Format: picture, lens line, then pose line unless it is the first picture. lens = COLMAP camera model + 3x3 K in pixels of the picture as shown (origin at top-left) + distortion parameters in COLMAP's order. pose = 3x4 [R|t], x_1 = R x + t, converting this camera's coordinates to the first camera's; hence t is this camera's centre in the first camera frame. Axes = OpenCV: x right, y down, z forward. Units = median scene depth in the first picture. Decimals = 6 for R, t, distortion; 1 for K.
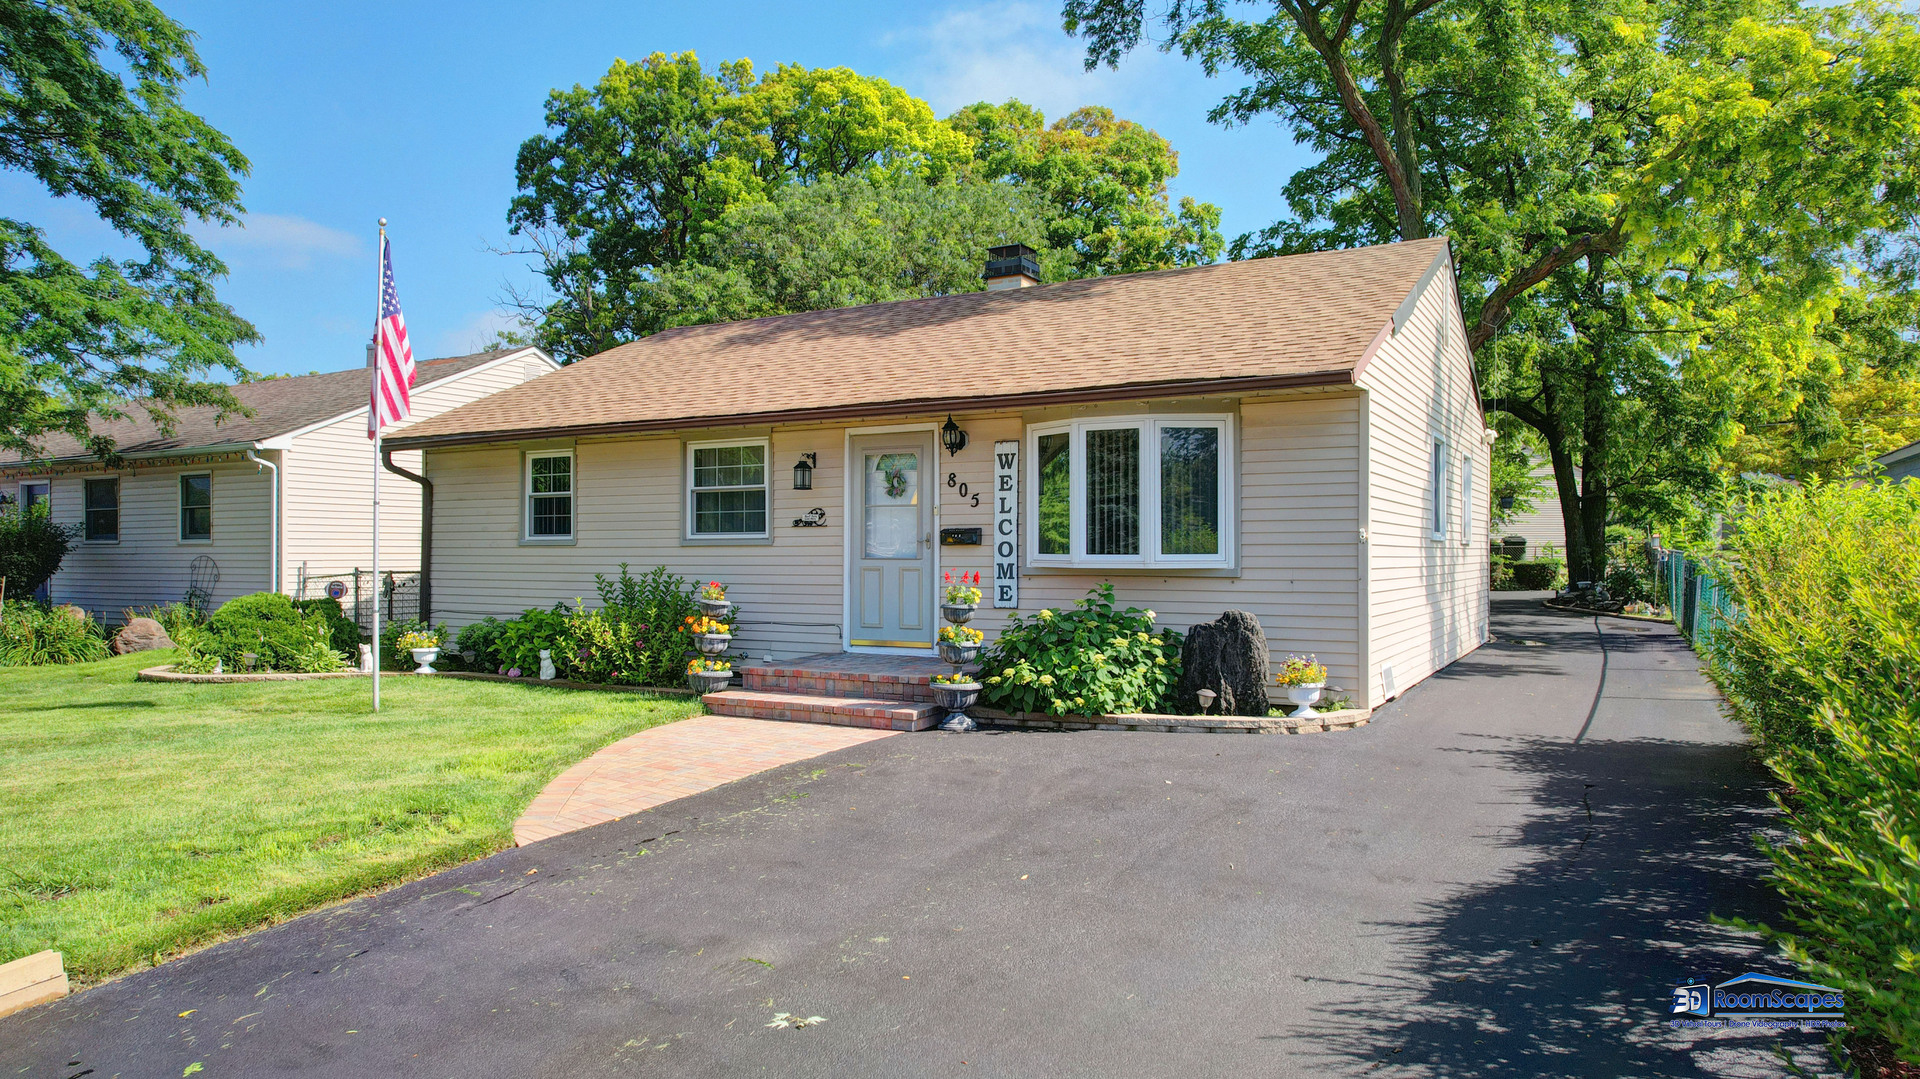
lens RADIAL K [[1244.6, 0, 960.0], [0, 1244.6, 539.5], [0, 0, 1]] dist [-0.086004, 0.073712]
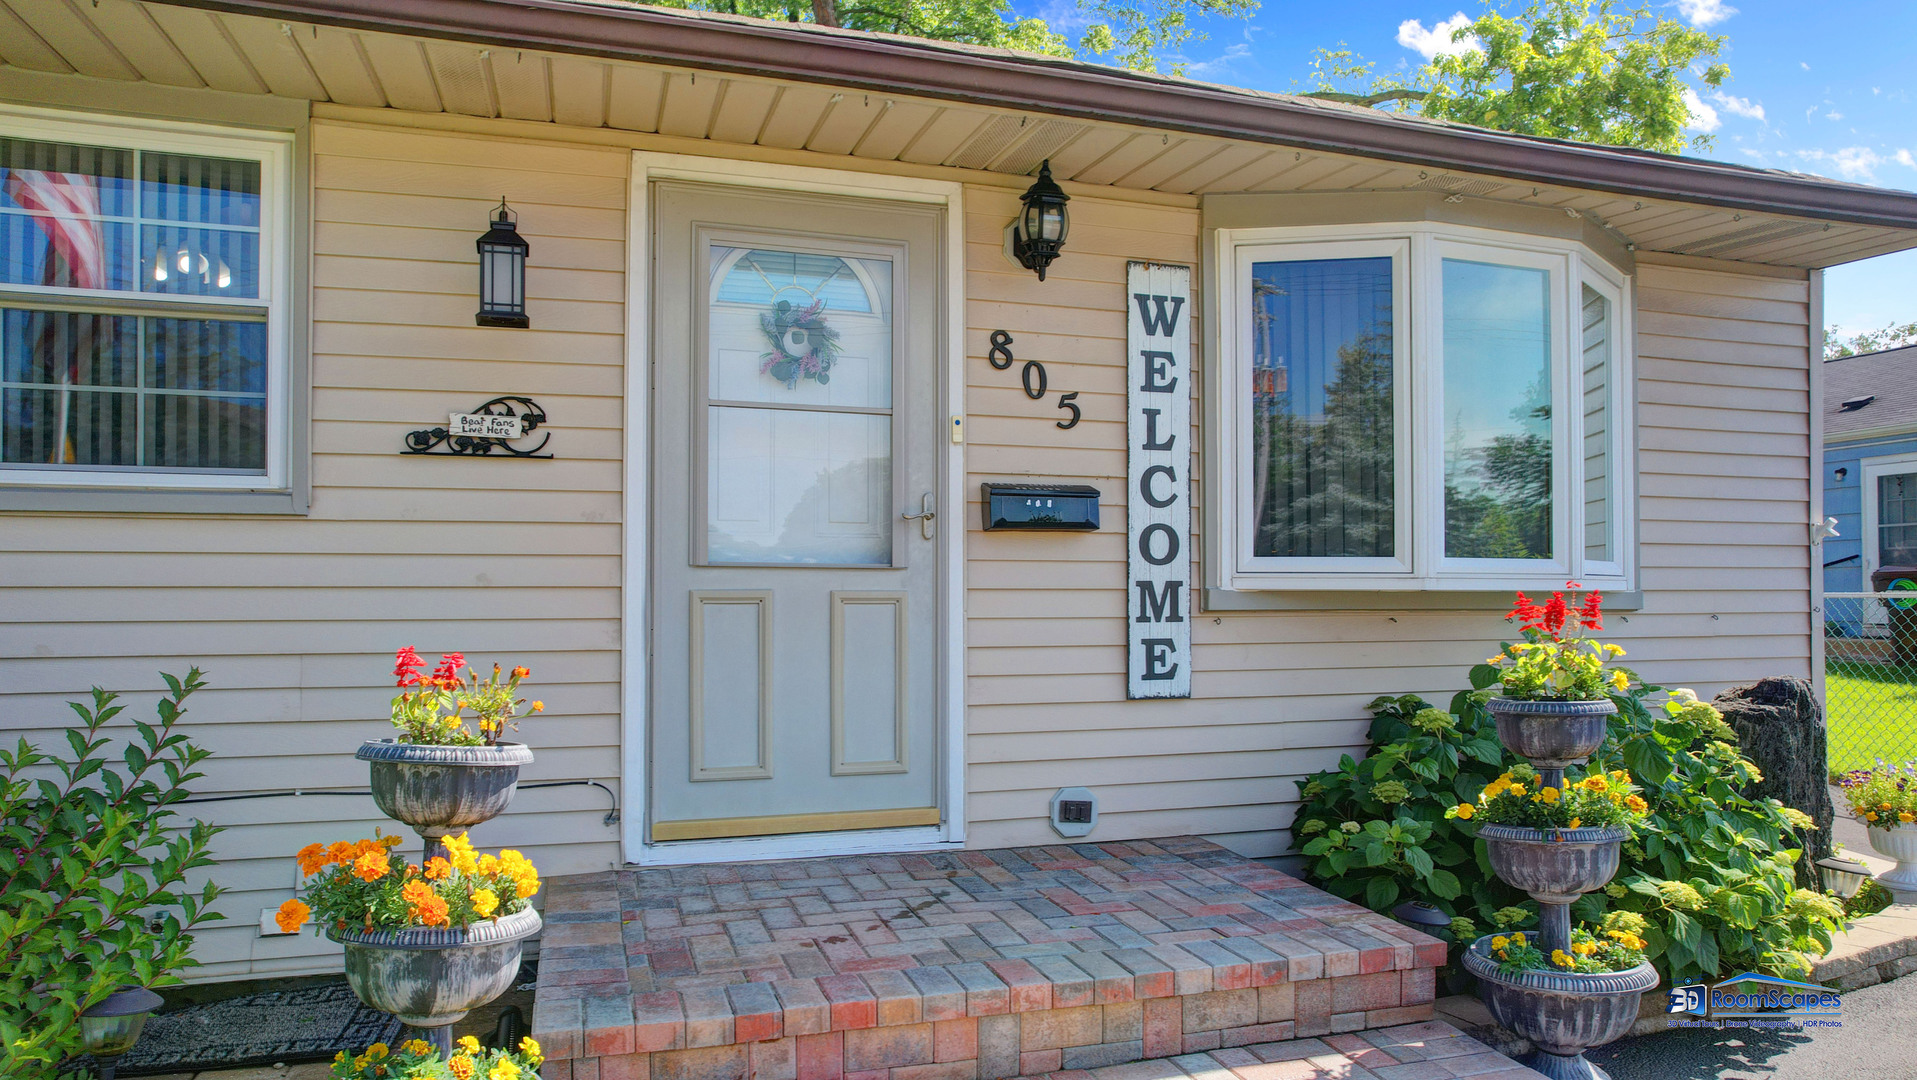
lens RADIAL K [[1234.2, 0, 976.1], [0, 1234.2, 588.5], [0, 0, 1]] dist [-0.041483, 0.041584]
pose [[0.670147, 0.010372, 0.742156, -0.280848], [-0.005775, 0.999945, -0.008760, 0.024863], [-0.742206, 0.001585, 0.670170, 0.785287]]
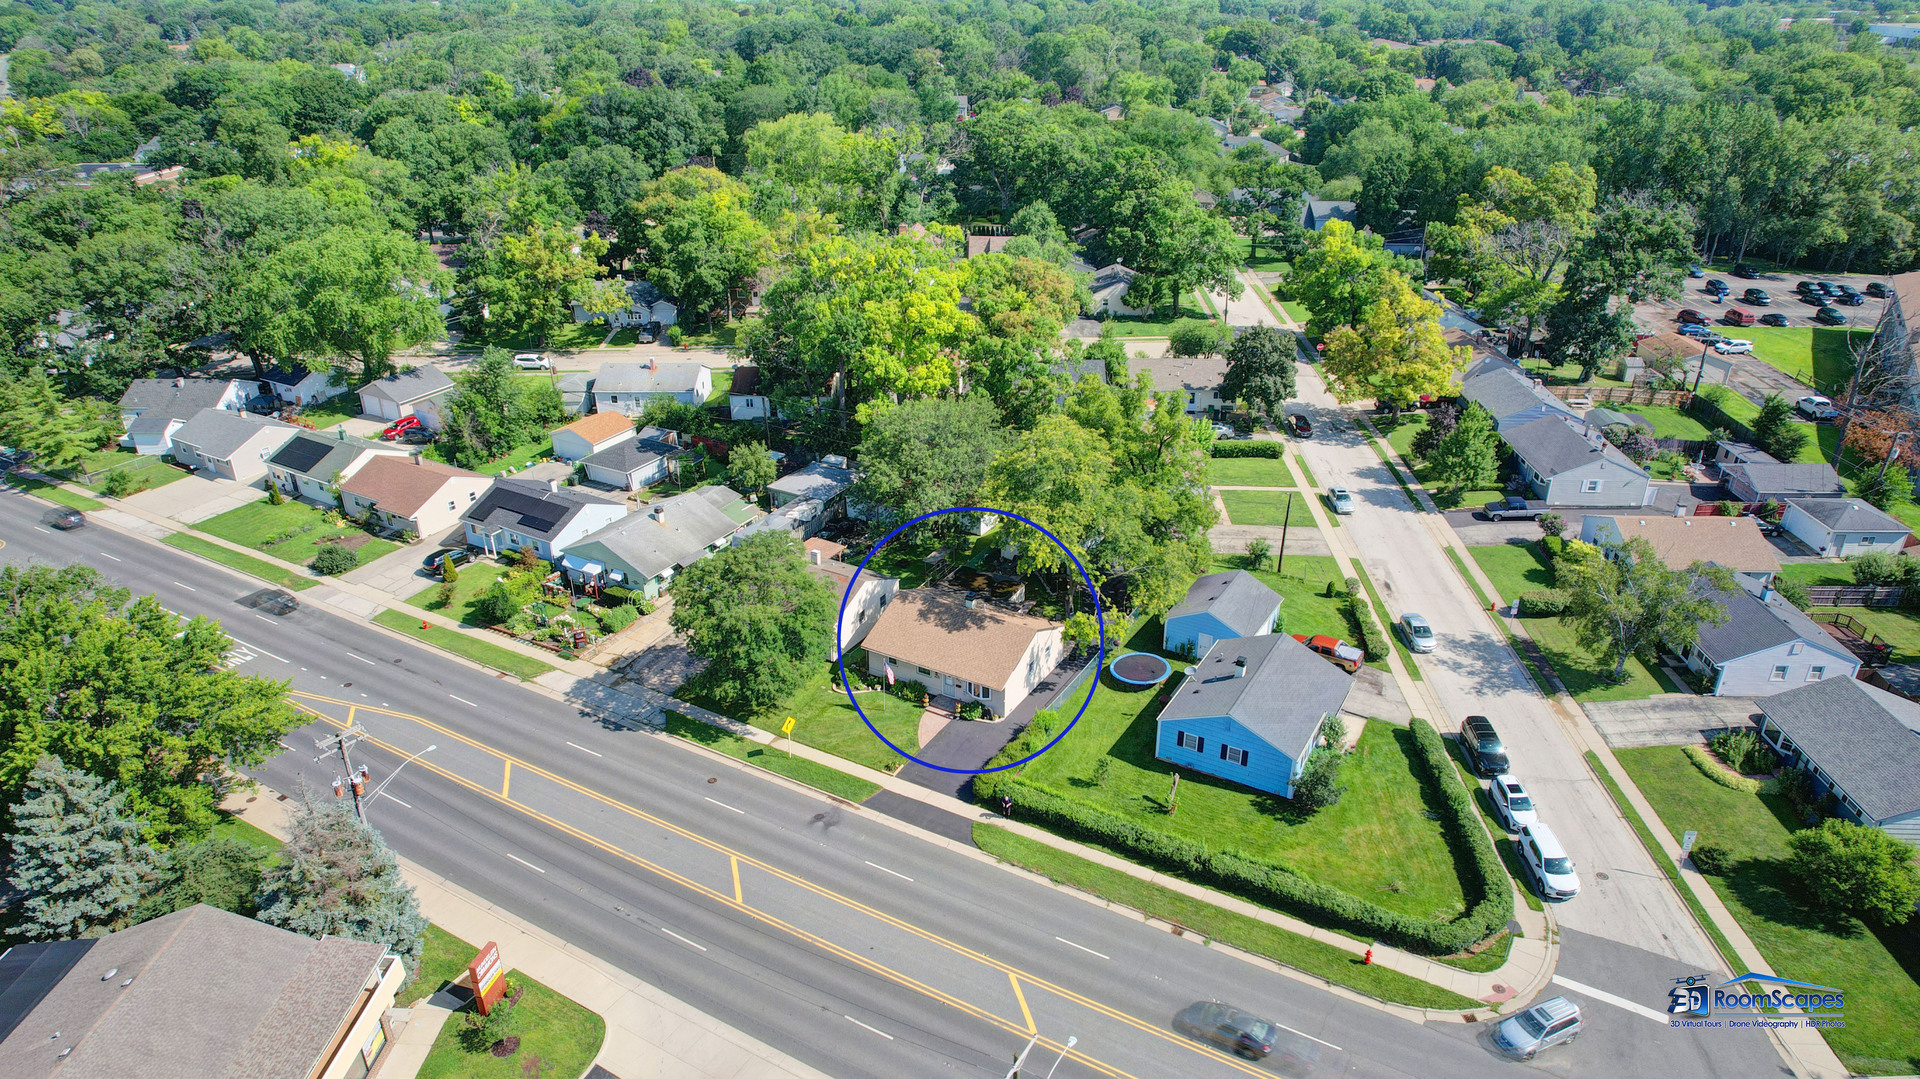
lens RADIAL K [[1244.6, 0, 960.0], [0, 1244.6, 539.5], [0, 0, 1]] dist [-0.086004, 0.073712]
pose [[0.999518, 0.005464, -0.030563, 0.238196], [0.008703, 0.895626, 0.444722, -4.197416], [0.029803, -0.444773, 0.895147, -5.402868]]
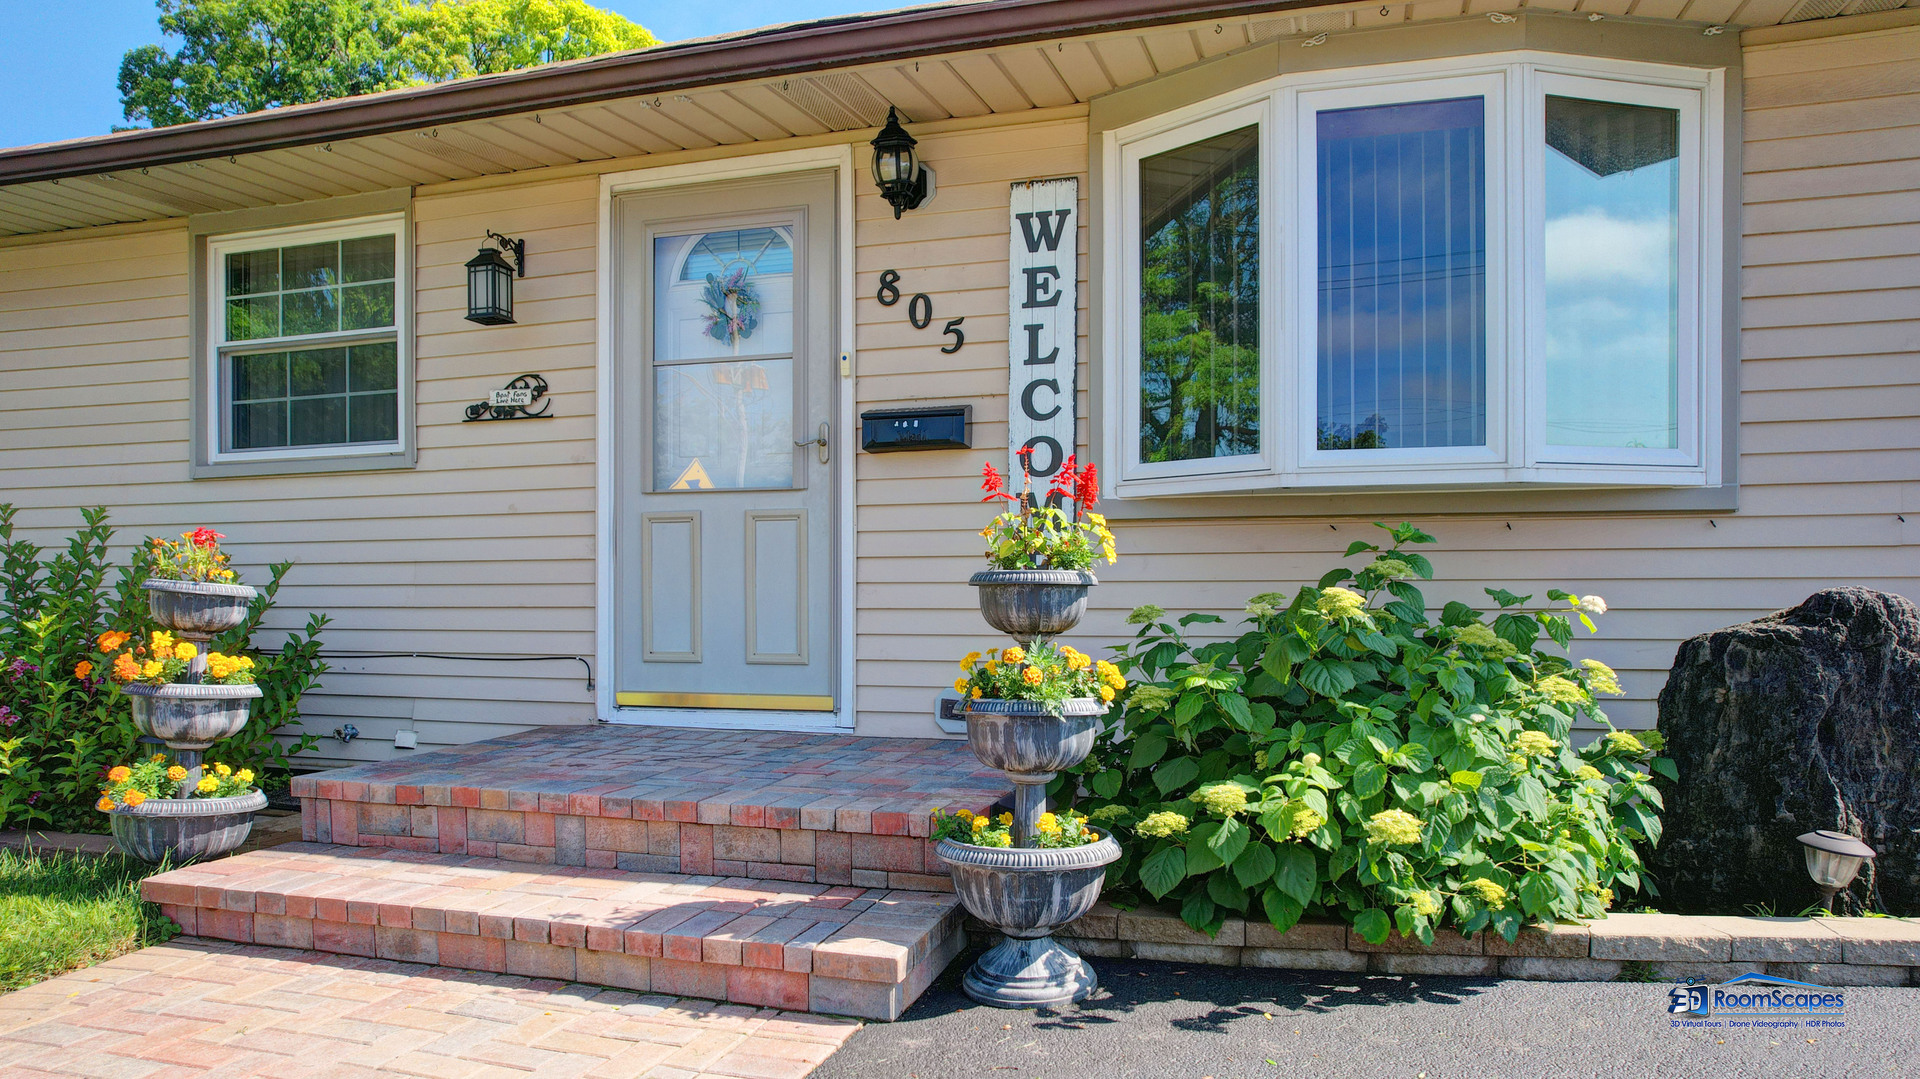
lens RADIAL K [[1250.4, 0, 975.7], [0, 1250.4, 617.2], [0, 0, 1]] dist [-0.041033, 0.006307]
pose [[0.974158, 0.001147, 0.225863, -0.070819], [-0.004387, 0.999895, 0.013844, 0.052198], [-0.225824, -0.014477, 0.974061, 0.622215]]
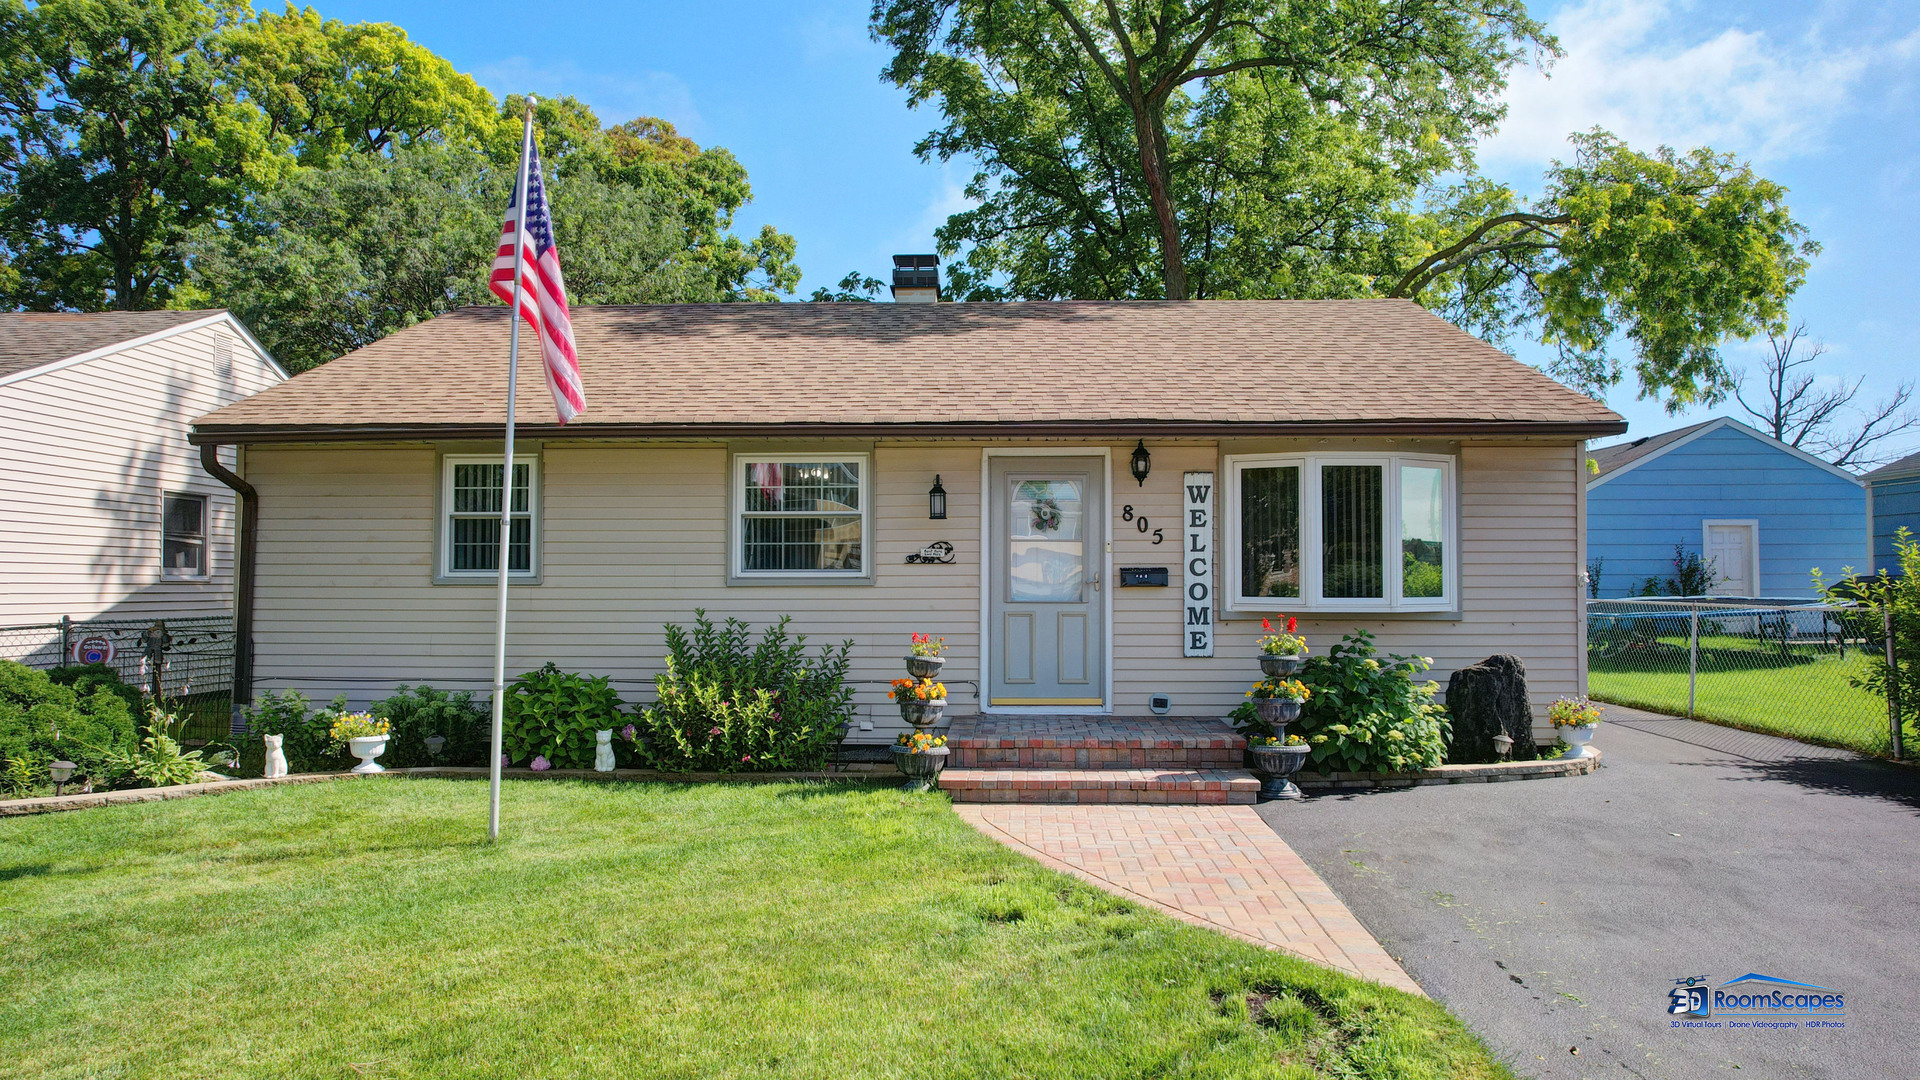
lens RADIAL K [[1244.6, 0, 960.0], [0, 1244.6, 540.0], [0, 0, 1]] dist [-0.086004, 0.073712]
pose [[0.884360, 0.019474, 0.466400, -0.534349], [-0.006366, 0.999540, -0.029663, -0.001855], [-0.466763, 0.023264, 0.884077, 0.283798]]
